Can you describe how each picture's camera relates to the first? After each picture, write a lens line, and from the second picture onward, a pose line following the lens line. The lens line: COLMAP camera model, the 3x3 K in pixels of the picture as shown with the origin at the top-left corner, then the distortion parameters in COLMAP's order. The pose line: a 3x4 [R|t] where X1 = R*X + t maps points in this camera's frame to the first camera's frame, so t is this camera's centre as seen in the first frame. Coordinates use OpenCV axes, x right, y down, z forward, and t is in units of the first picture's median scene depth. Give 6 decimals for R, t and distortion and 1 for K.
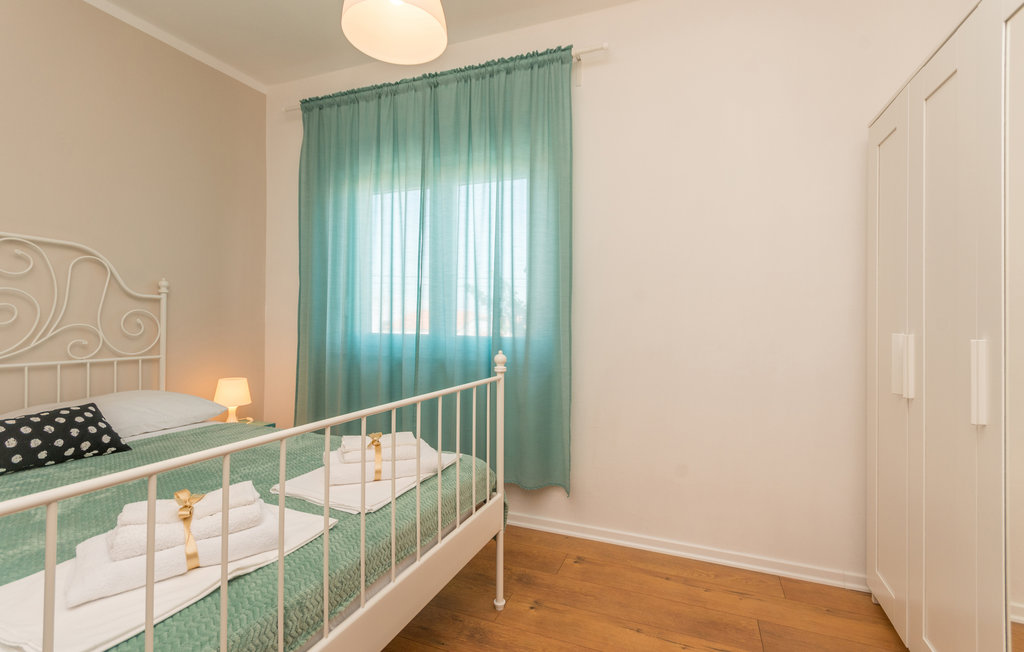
lens RADIAL K [[463.3, 0, 515.2], [0, 463.3, 316.1], [0, 0, 1]] dist [0.000952, -0.000049]
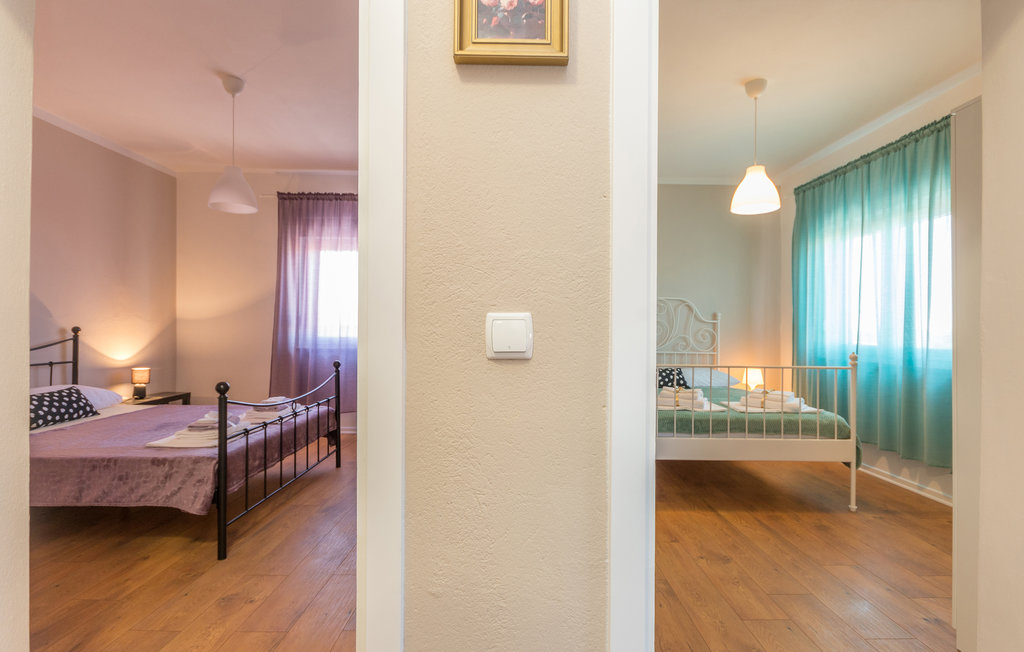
lens RADIAL K [[519.7, 0, 512.0], [0, 519.7, 326.0], [0, 0, 1]] dist [-0.002219, 0.000125]
pose [[0.385769, -0.013877, -0.922491, 0.828583], [0.002211, 0.999898, -0.014117, 0.004638], [0.922593, 0.003406, 0.385761, -0.560115]]
